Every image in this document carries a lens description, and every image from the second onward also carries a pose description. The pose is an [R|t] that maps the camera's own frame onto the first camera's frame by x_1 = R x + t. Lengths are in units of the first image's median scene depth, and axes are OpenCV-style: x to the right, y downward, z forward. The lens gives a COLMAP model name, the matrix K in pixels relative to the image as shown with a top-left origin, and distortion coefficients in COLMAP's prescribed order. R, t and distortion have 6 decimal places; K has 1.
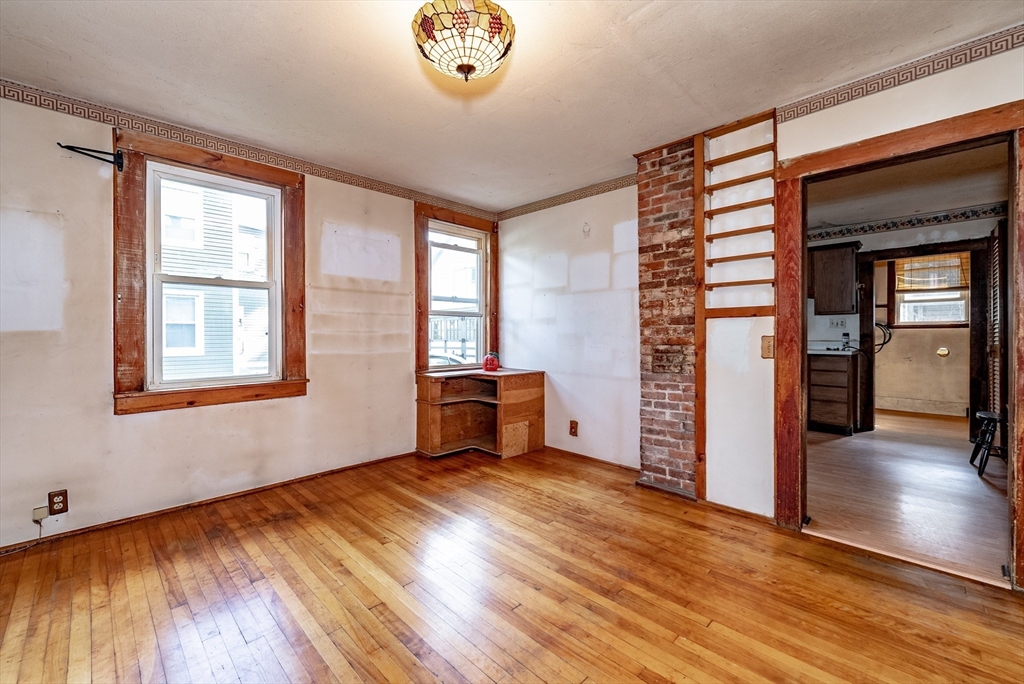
lens RADIAL K [[418.4, 0, 514.5], [0, 418.4, 335.8], [0, 0, 1]] dist [0.000634, -0.000404]
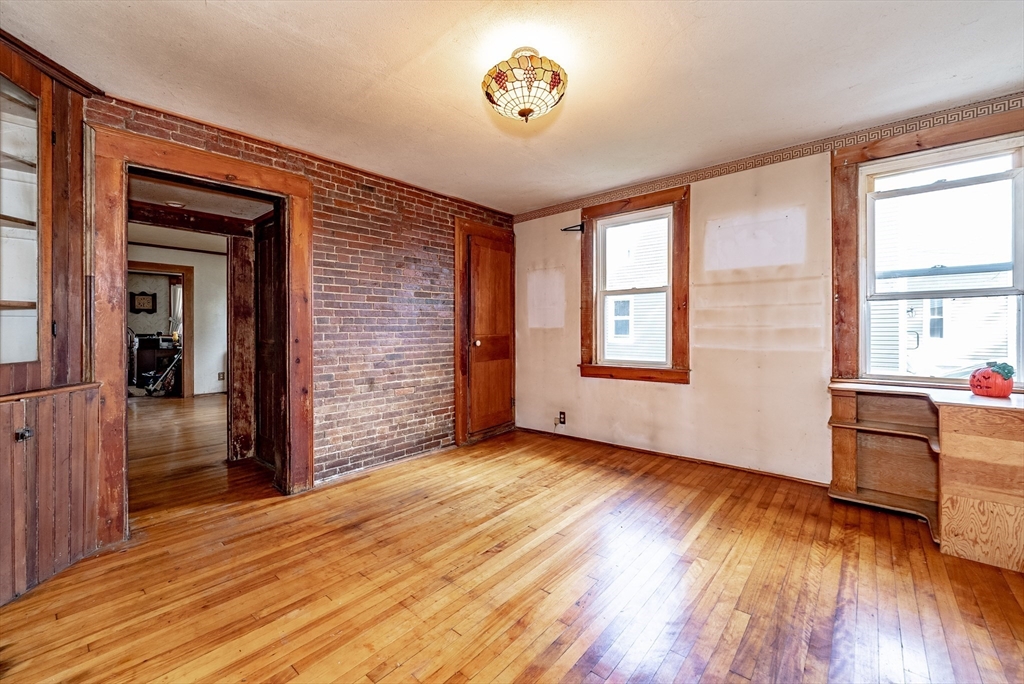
lens RADIAL K [[416.7, 0, 511.8], [0, 416.7, 328.1], [0, 0, 1]] dist [-0.000472, -0.000184]
pose [[0.074434, -0.001341, -0.997225, 0.566557], [0.002104, 0.999997, -0.001187, -0.005794], [0.997224, -0.002009, 0.074437, 0.456390]]
